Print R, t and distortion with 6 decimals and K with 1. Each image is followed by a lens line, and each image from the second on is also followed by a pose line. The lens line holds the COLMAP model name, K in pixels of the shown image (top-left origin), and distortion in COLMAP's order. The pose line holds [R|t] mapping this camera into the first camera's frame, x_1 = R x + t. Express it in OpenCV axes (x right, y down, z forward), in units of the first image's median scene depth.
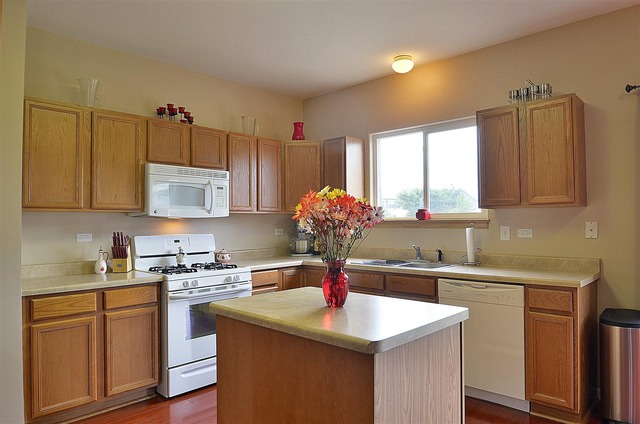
lens RADIAL K [[425.1, 0, 320.0], [0, 425.1, 213.6], [0, 0, 1]] dist [-0.004948, -0.000804]
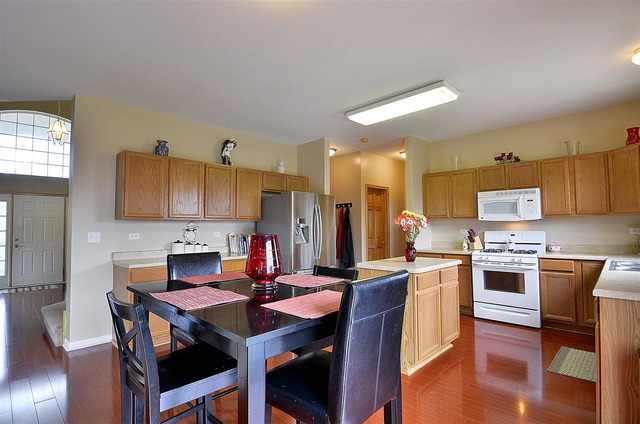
lens RADIAL K [[308.7, 0, 320.0], [0, 308.7, 213.8], [0, 0, 1]] dist [-0.005388, -0.000369]
pose [[-0.016576, -0.031683, -0.999361, 0.891342], [0.031528, 0.998984, -0.032194, -0.001978], [0.999365, -0.032041, -0.015560, 0.293496]]
